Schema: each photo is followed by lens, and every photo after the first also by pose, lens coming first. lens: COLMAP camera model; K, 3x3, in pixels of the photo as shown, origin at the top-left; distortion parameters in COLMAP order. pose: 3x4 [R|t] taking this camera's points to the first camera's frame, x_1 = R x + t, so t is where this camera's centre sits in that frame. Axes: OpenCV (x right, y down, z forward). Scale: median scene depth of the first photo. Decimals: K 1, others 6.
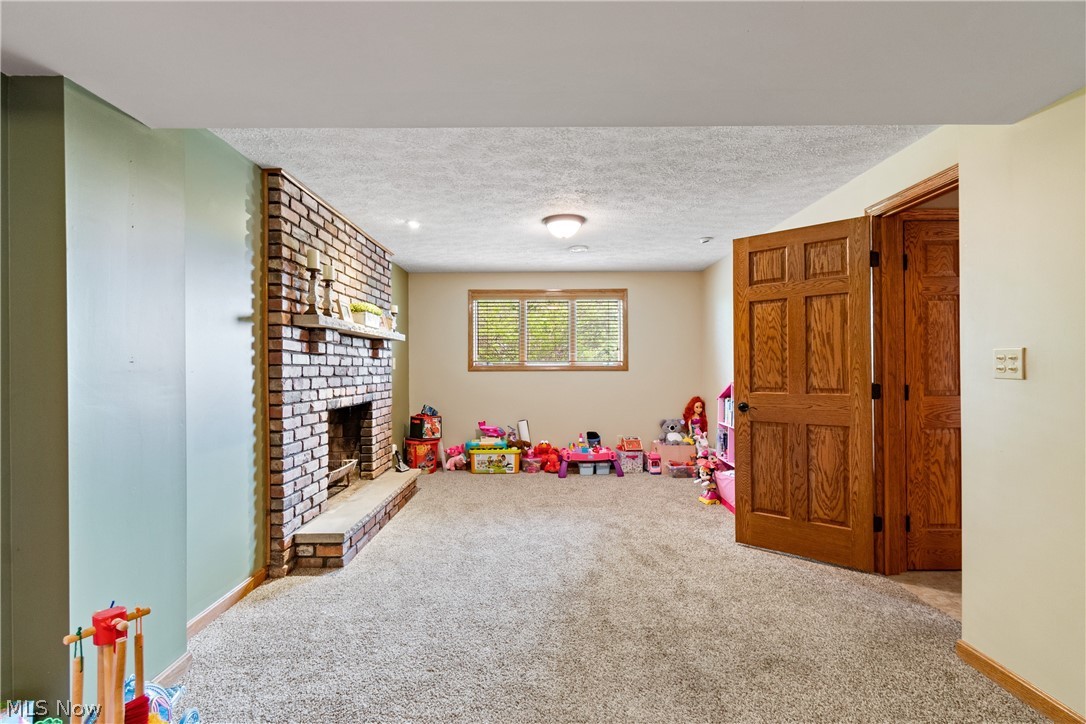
lens RADIAL K [[473.0, 0, 545.8], [0, 473.0, 365.2], [0, 0, 1]] dist [0.005014, -0.003514]
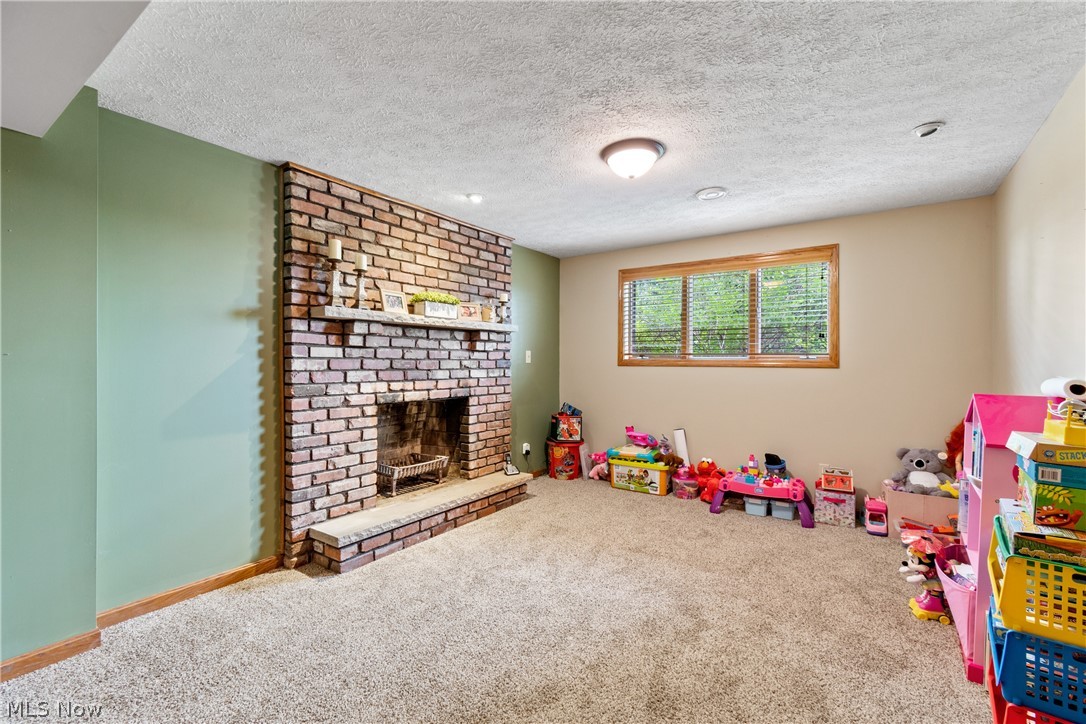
lens RADIAL K [[473.0, 0, 540.7], [0, 473.0, 359.6], [0, 0, 1]] dist [0.005014, -0.003514]
pose [[0.822420, 0.003709, -0.568868, 0.321774], [-0.002916, 0.999993, 0.002305, -0.000405], [0.568873, -0.000237, 0.822426, 0.341730]]
